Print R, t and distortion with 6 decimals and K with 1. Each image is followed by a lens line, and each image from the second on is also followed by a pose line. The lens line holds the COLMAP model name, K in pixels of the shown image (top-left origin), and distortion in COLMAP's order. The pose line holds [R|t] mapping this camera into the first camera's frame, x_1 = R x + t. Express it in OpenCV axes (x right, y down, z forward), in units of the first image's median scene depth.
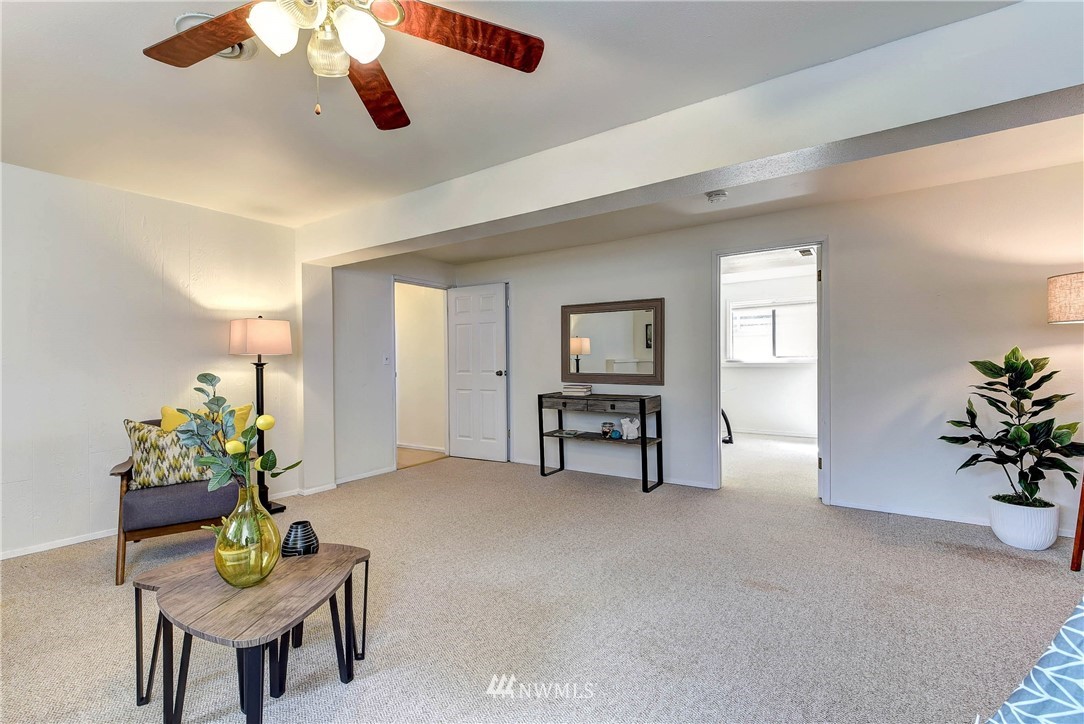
lens RADIAL K [[481.5, 0, 542.3], [0, 481.5, 362.7], [0, 0, 1]] dist [0.000136, -0.000208]
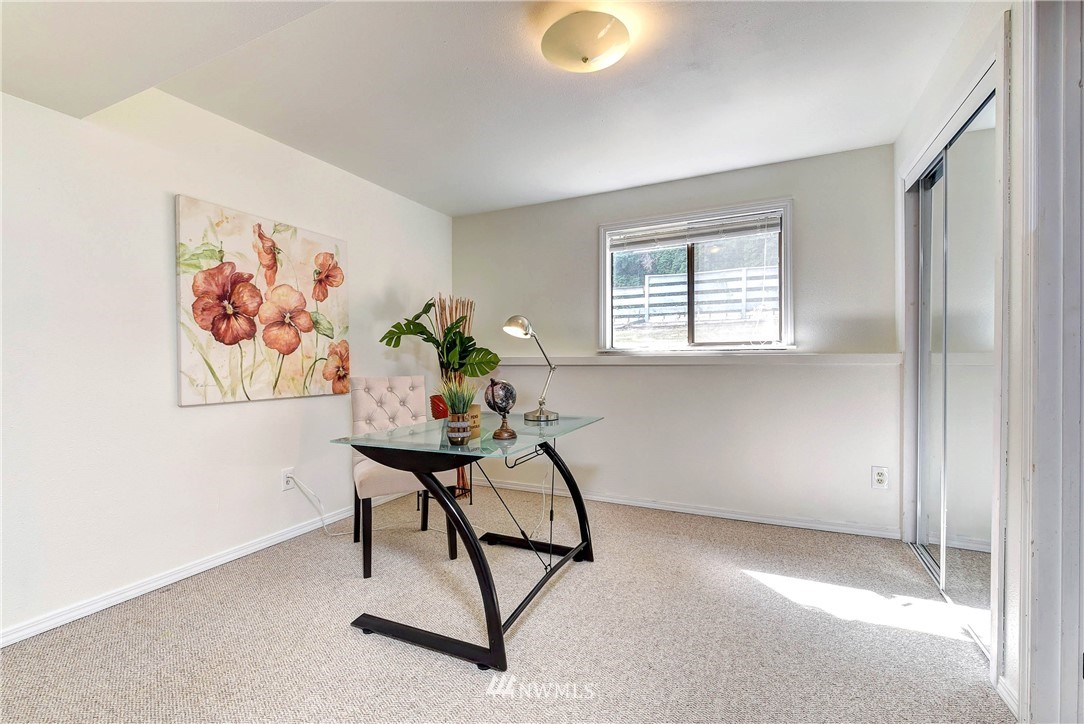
lens RADIAL K [[481.5, 0, 541.6], [0, 481.5, 363.5], [0, 0, 1]] dist [0.000136, -0.000208]
pose [[0.988290, -0.004931, 0.152509, 0.248406], [0.005459, 0.999980, -0.003043, 0.010182], [-0.152491, 0.003840, 0.988297, 0.523566]]
